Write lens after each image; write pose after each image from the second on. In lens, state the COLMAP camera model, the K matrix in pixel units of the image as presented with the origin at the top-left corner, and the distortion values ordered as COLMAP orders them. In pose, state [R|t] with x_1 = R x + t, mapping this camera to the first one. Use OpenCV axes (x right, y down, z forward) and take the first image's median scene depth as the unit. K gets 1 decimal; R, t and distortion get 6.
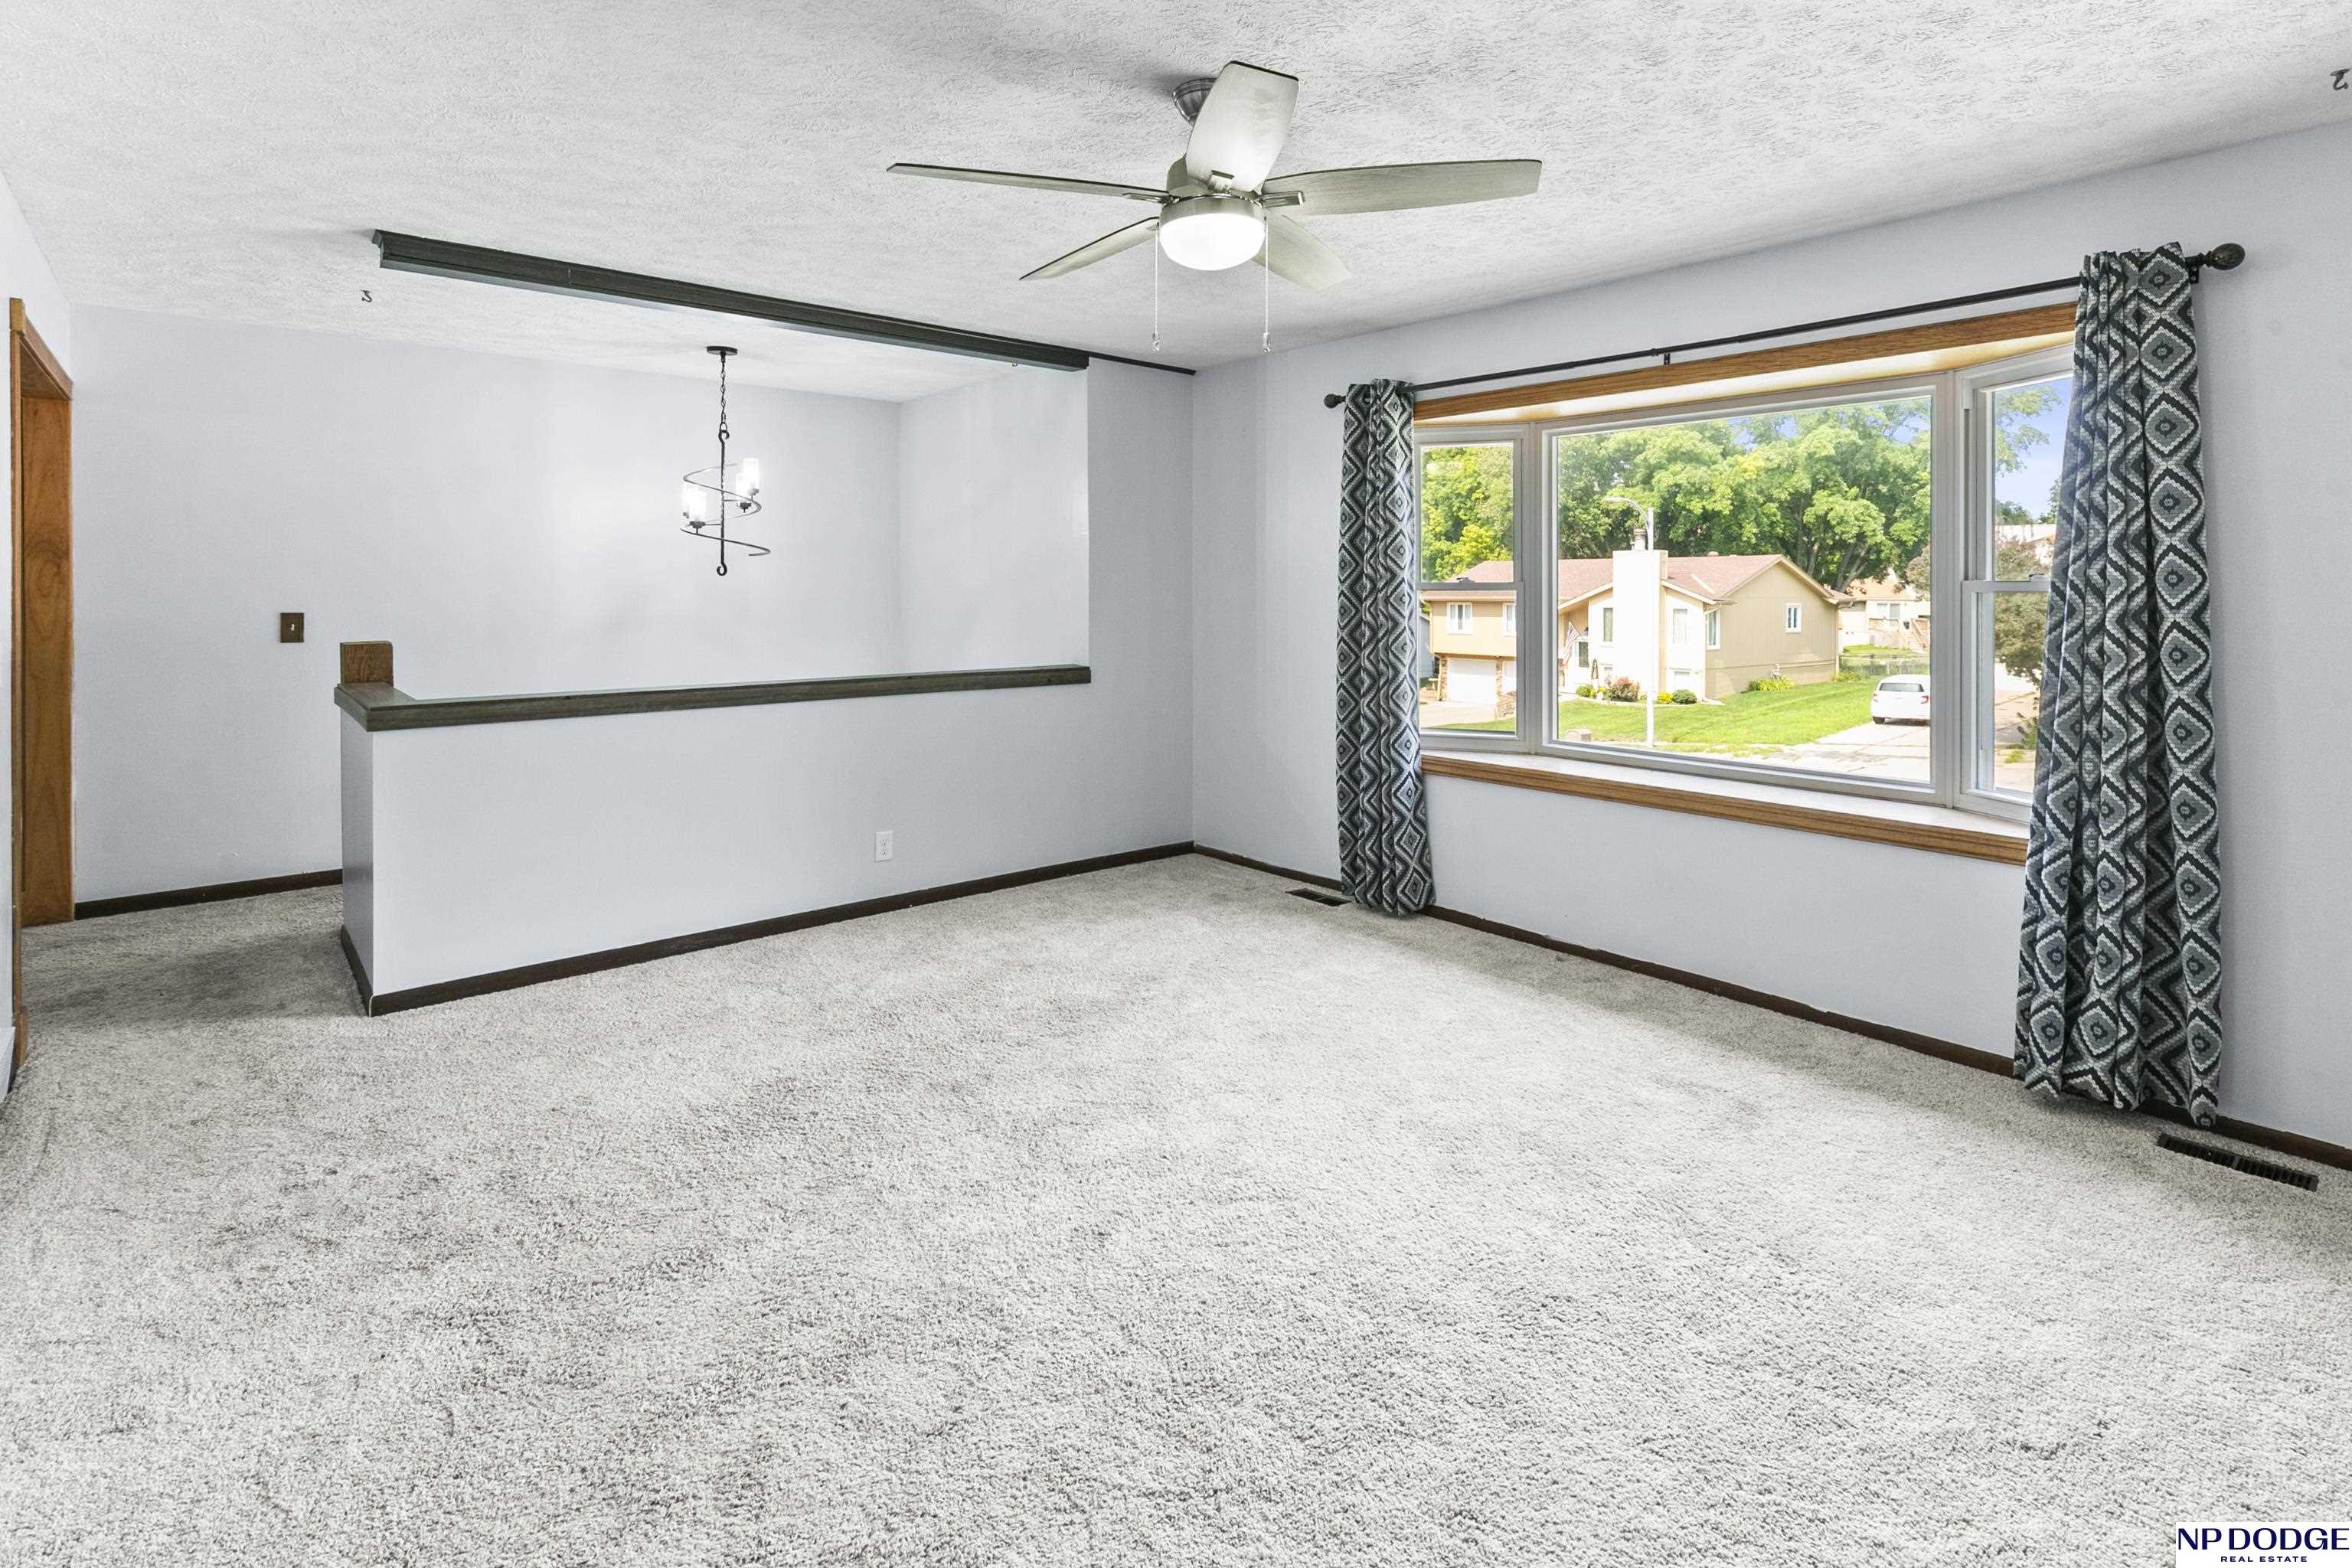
lens RADIAL K [[1113.2, 0, 1184.3], [0, 1113.2, 611.2], [0, 0, 1]] dist [0.015651, -0.005681]
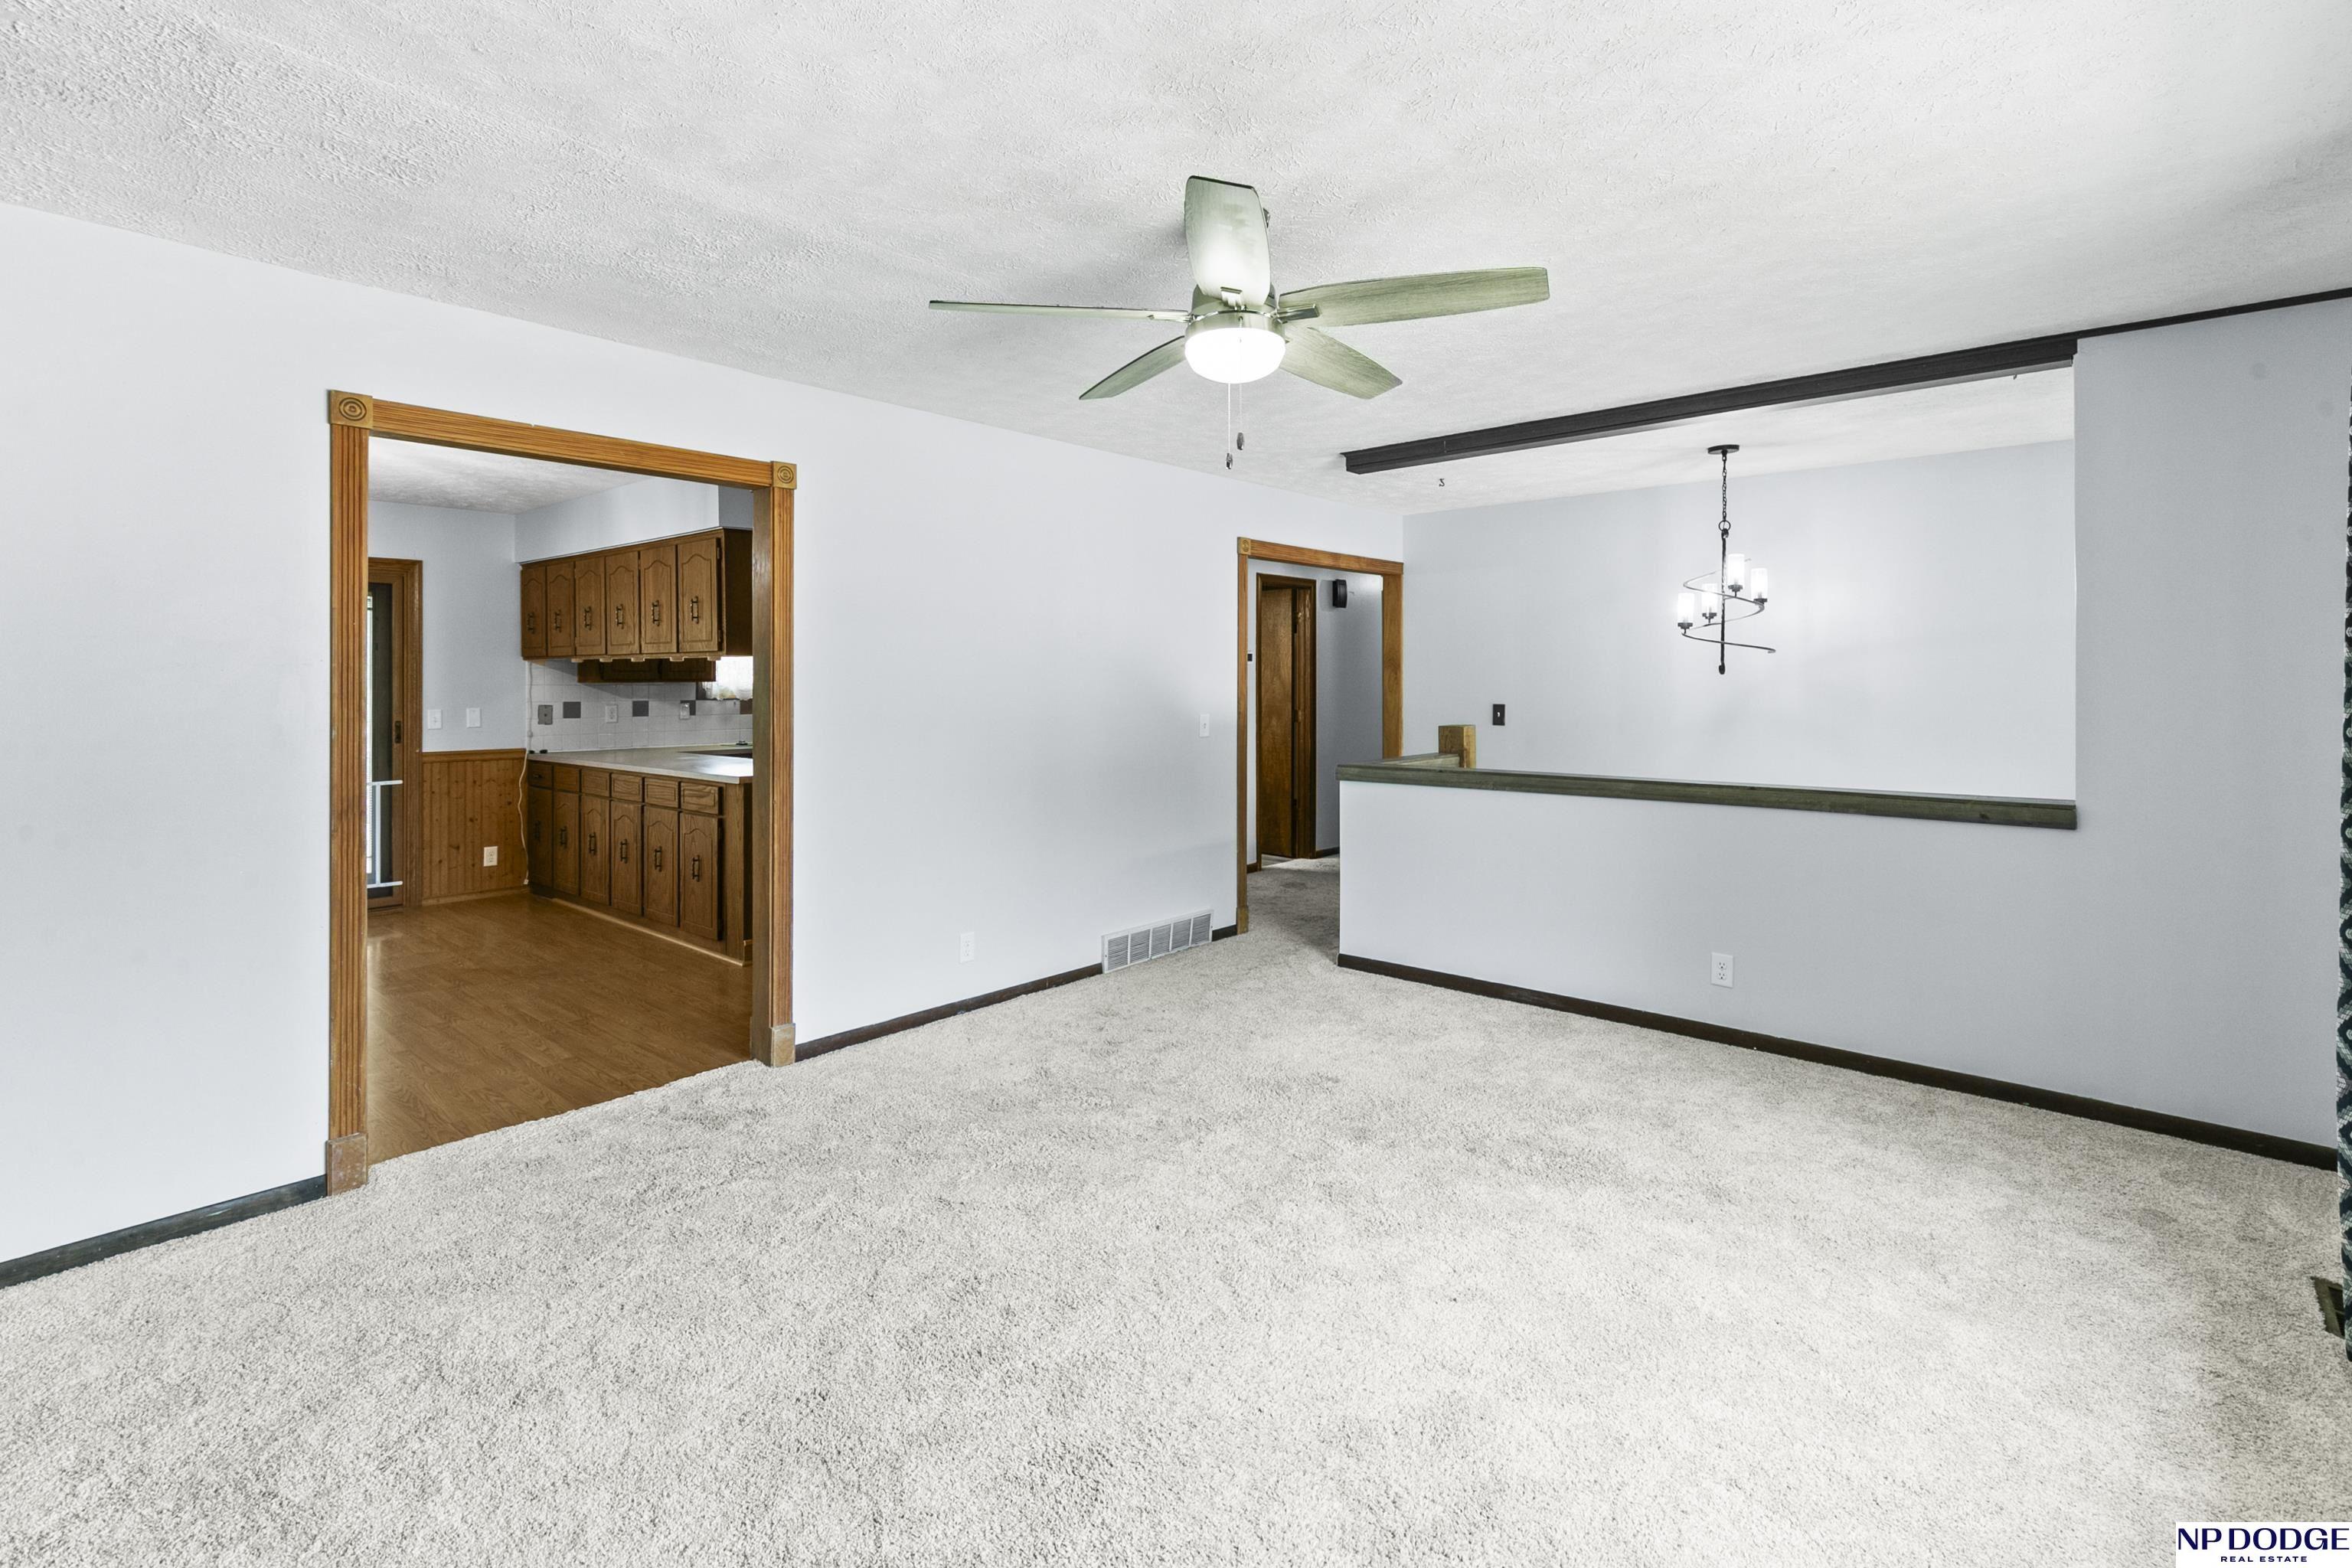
lens RADIAL K [[1096.2, 0, 1176.3], [0, 1096.2, 695.7], [0, 0, 1]] dist [-0.001538, -0.000331]
pose [[0.139421, 0.008195, -0.990199, 0.501309], [-0.020205, 0.999781, 0.005429, -0.008239], [0.990027, 0.019250, 0.139556, 0.390435]]
